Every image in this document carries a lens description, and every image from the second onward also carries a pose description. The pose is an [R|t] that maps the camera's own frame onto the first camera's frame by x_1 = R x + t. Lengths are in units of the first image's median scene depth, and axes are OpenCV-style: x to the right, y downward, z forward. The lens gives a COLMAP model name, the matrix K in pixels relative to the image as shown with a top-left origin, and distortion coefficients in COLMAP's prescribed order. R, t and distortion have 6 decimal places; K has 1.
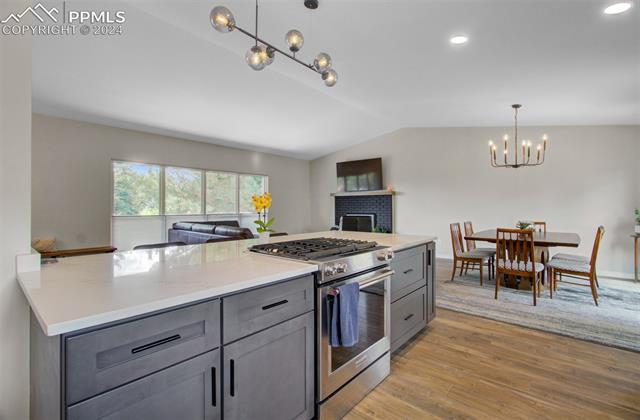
lens RADIAL K [[294.8, 0, 323.6], [0, 294.8, 206.8], [0, 0, 1]] dist [-0.003681, -0.000325]
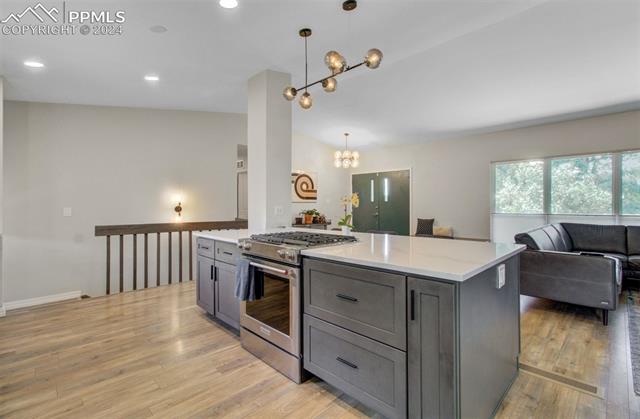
lens RADIAL K [[298.7, 0, 323.6], [0, 298.7, 204.8], [0, 0, 1]] dist [-0.000718, -0.000313]
pose [[-0.084869, 0.003776, -0.996385, 1.211528], [-0.001390, 0.999991, 0.003908, -0.007103], [0.996391, 0.001717, -0.084863, 1.209768]]
